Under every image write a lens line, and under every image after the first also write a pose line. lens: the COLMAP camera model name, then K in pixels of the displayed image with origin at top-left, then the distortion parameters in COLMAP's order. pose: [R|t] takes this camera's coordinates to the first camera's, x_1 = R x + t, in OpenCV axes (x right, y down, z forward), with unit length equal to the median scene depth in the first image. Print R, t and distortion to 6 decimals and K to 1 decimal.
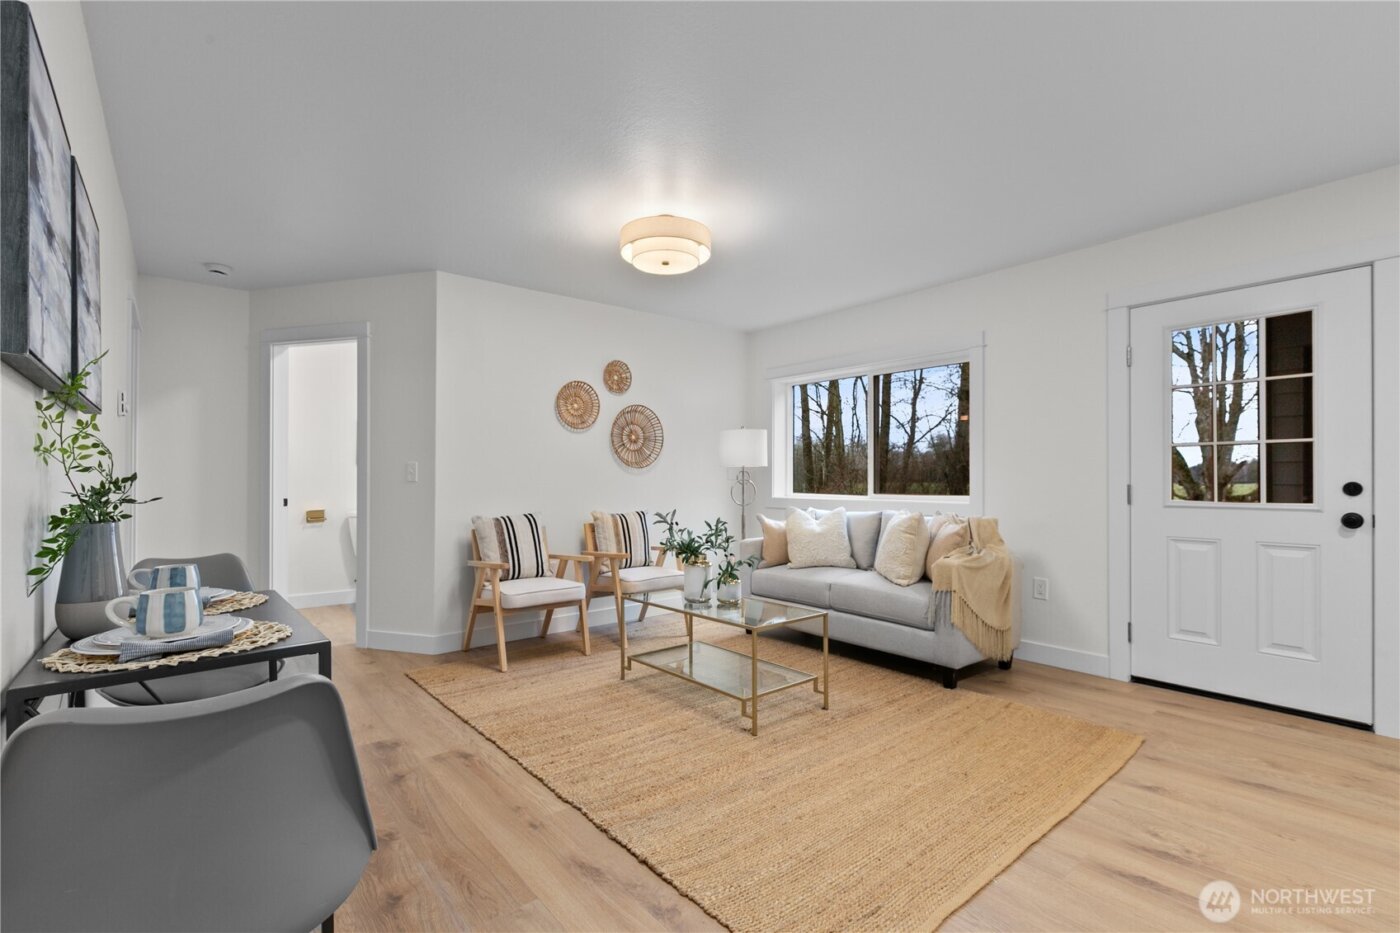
lens RADIAL K [[625.1, 0, 699.1], [0, 625.1, 472.0], [0, 0, 1]] dist [-0.000369, 0.000249]
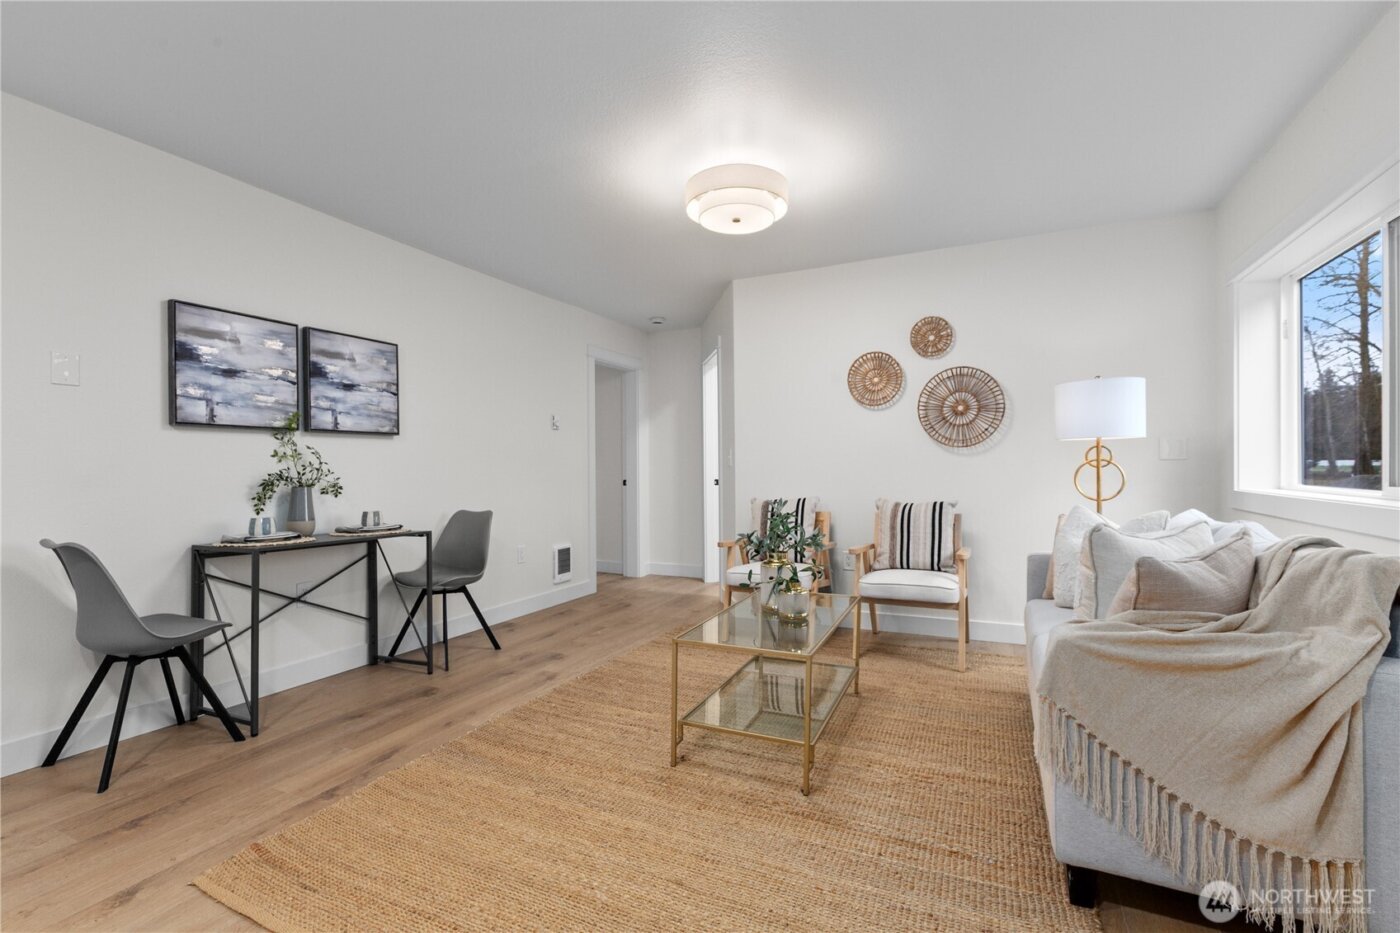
lens RADIAL K [[625.1, 0, 699.1], [0, 625.1, 472.0], [0, 0, 1]] dist [-0.000369, 0.000249]
pose [[0.431206, 0.004080, -0.902244, 0.836254], [0.020779, 0.999680, 0.014451, 0.011249], [0.902014, -0.024979, 0.430983, 0.652368]]
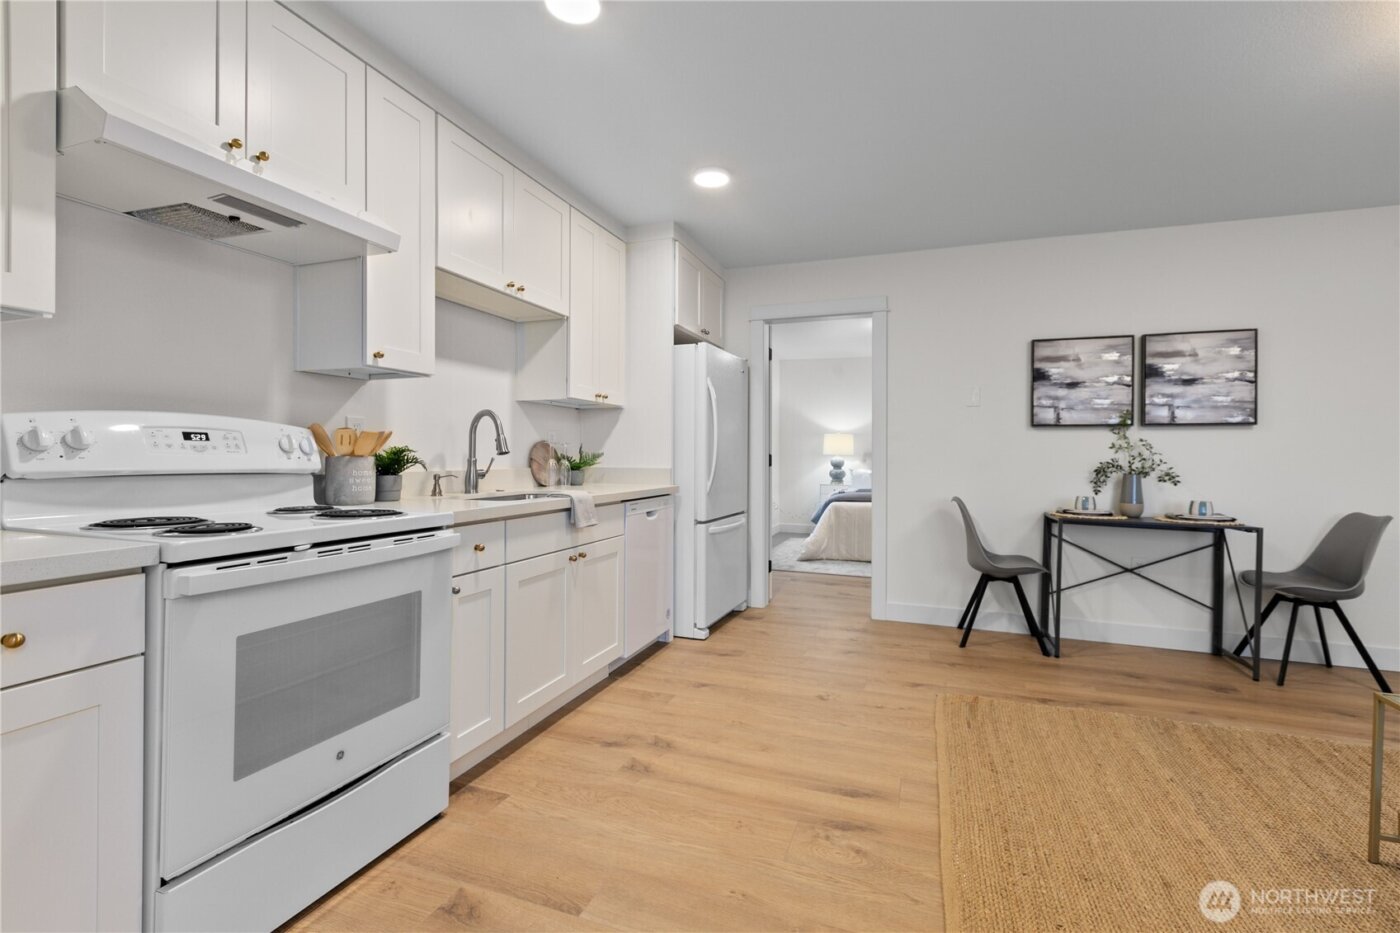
lens RADIAL K [[625.1, 0, 699.1], [0, 625.1, 472.0], [0, 0, 1]] dist [-0.000369, 0.000249]
pose [[-0.860163, 0.006340, -0.509980, 0.959858], [-0.000645, 0.999908, 0.013518, 0.017533], [0.510019, 0.011957, -0.860080, 1.146316]]
